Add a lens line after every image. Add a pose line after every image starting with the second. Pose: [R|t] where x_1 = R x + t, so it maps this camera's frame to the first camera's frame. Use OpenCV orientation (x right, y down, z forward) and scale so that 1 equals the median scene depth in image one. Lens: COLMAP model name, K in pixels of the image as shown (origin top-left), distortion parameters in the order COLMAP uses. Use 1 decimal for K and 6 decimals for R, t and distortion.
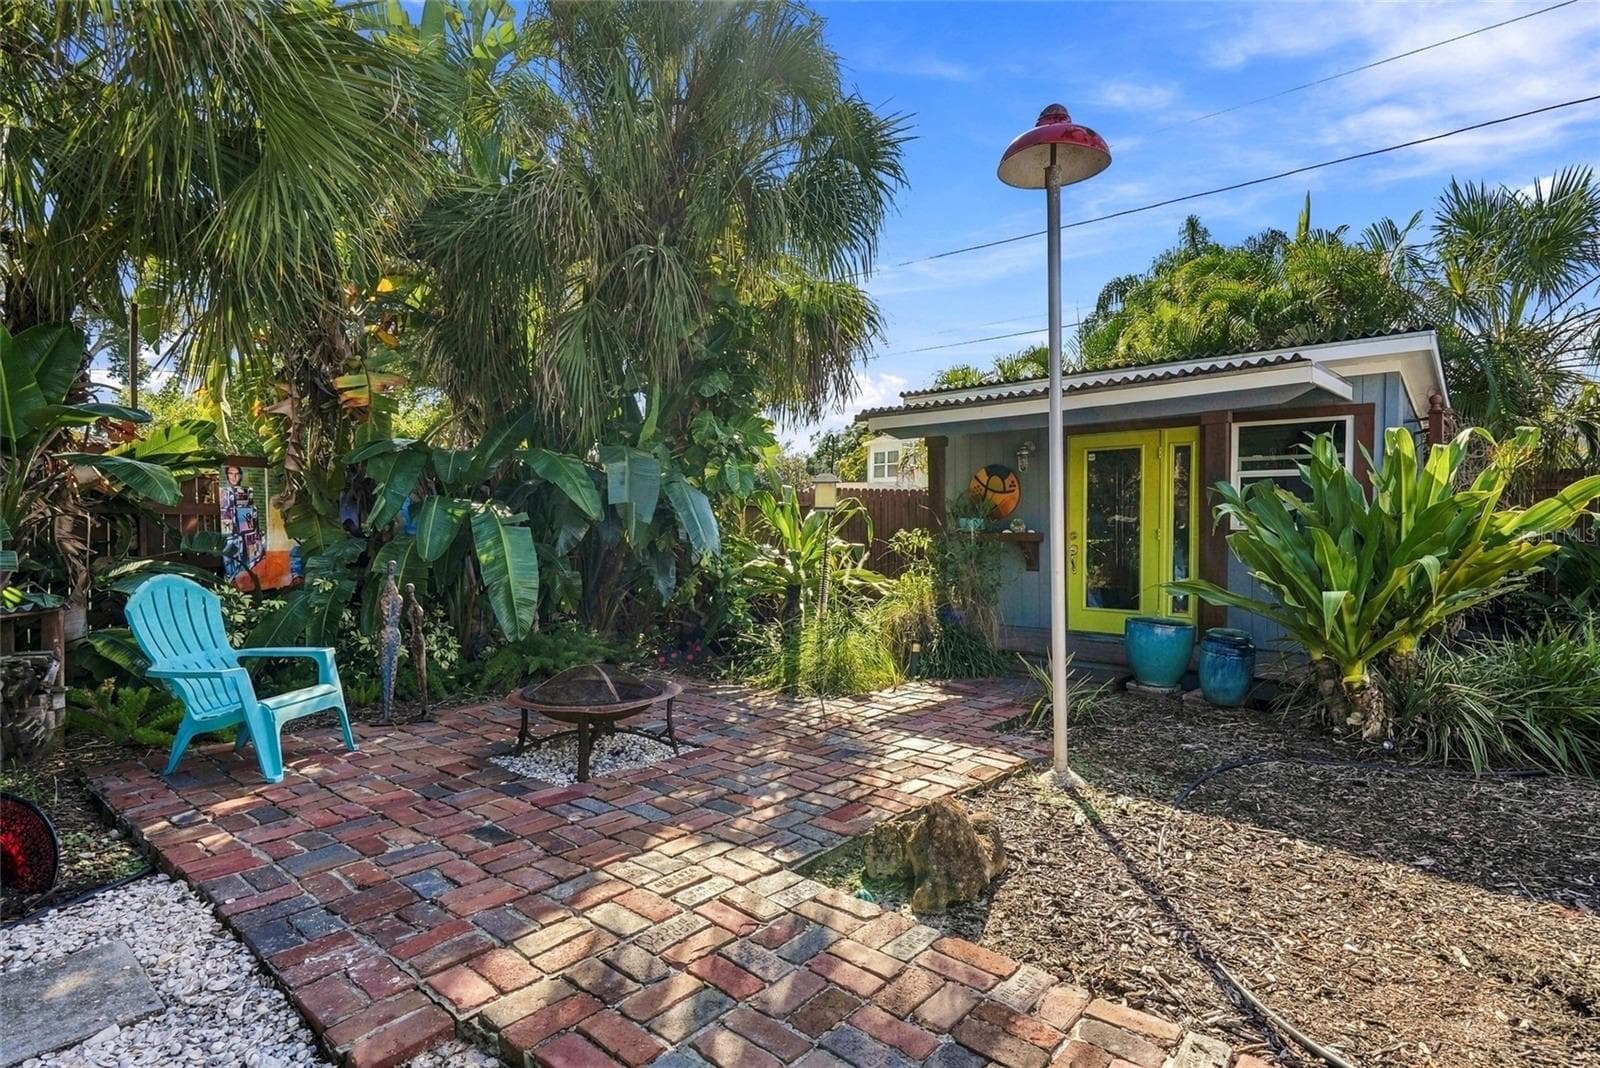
lens RADIAL K [[850.8, 0, 787.5], [0, 850.8, 534.3], [0, 0, 1]] dist [-0.021407, -0.001296]
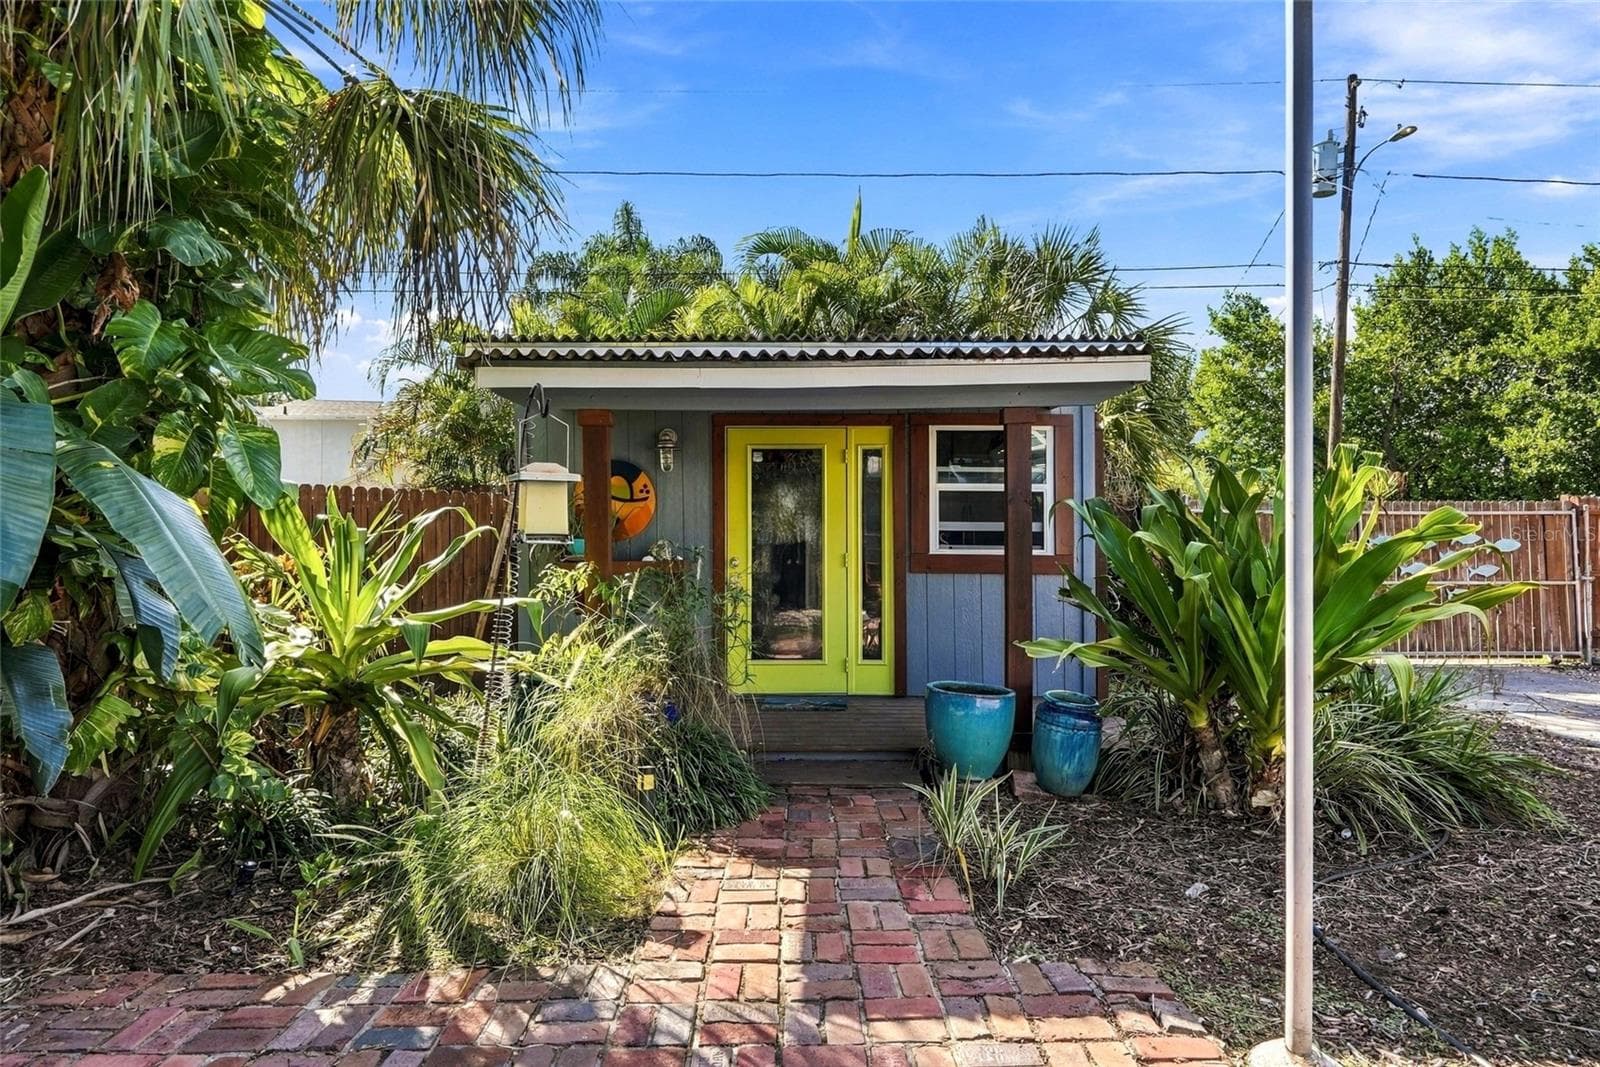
lens RADIAL K [[926.3, 0, 796.4], [0, 926.3, 524.1], [0, 0, 1]] dist [-0.008754, 0.010637]
pose [[0.711990, -0.001447, 0.702188, -0.189291], [0.004591, 0.999986, -0.002594, -0.033240], [-0.702175, 0.005071, 0.711986, 0.452568]]
